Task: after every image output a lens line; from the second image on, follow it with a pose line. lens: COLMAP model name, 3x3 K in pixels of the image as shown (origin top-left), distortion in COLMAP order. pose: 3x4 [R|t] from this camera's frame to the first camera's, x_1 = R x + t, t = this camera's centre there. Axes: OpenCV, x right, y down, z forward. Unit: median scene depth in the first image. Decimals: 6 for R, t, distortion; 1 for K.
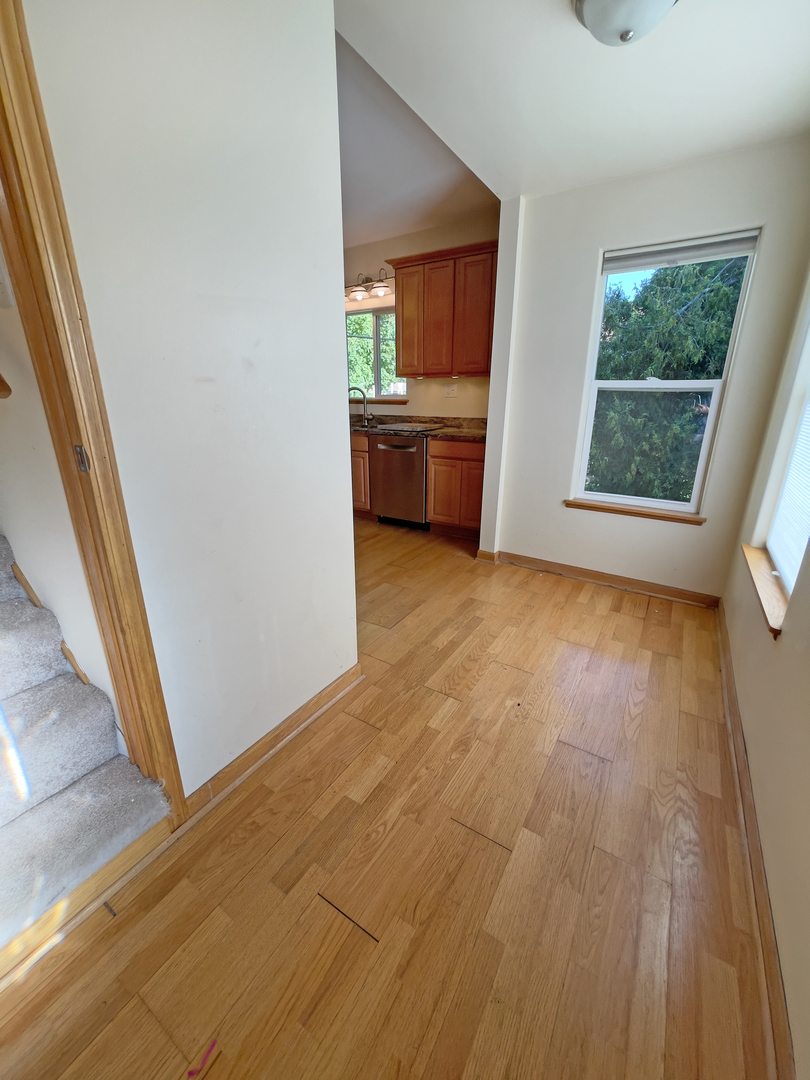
lens RADIAL K [[430.7, 0, 405.0], [0, 430.7, 540.0], [0, 0, 1]] dist [0.000800, 0.000151]
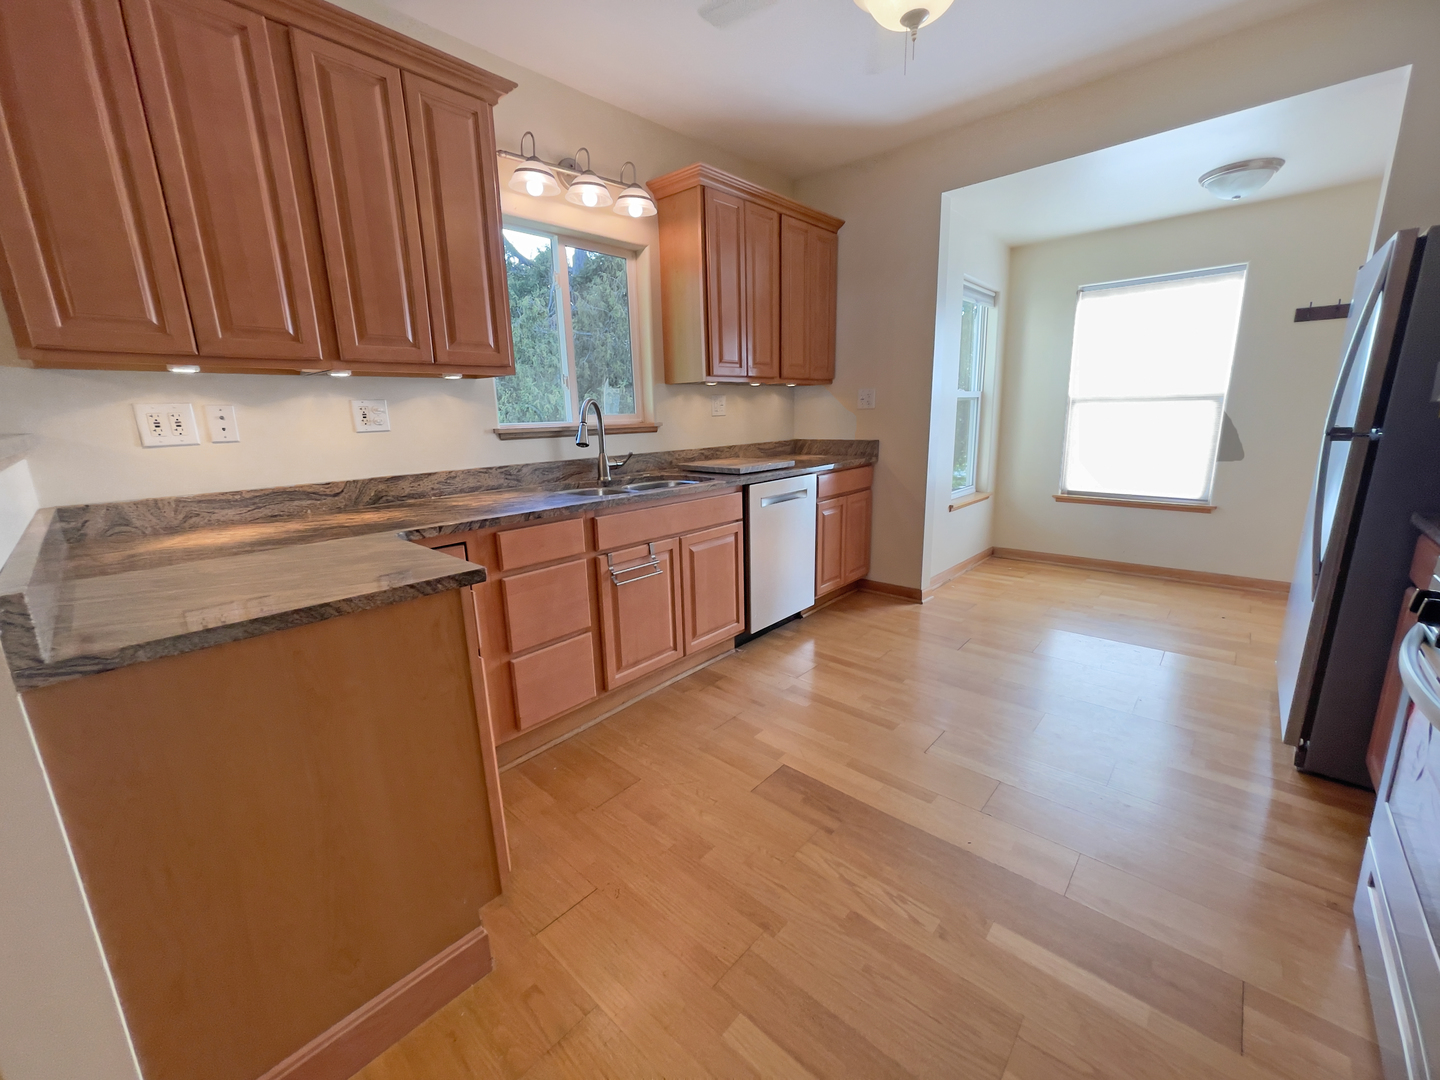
lens RADIAL K [[574.2, 0, 716.6], [0, 574.2, 538.1], [0, 0, 1]] dist [0.000800, 0.000151]
pose [[0.160506, -0.219936, 0.962219, -0.826665], [0.334686, 0.929232, 0.156567, -0.334253], [-0.928560, 0.296912, 0.222757, 0.977647]]
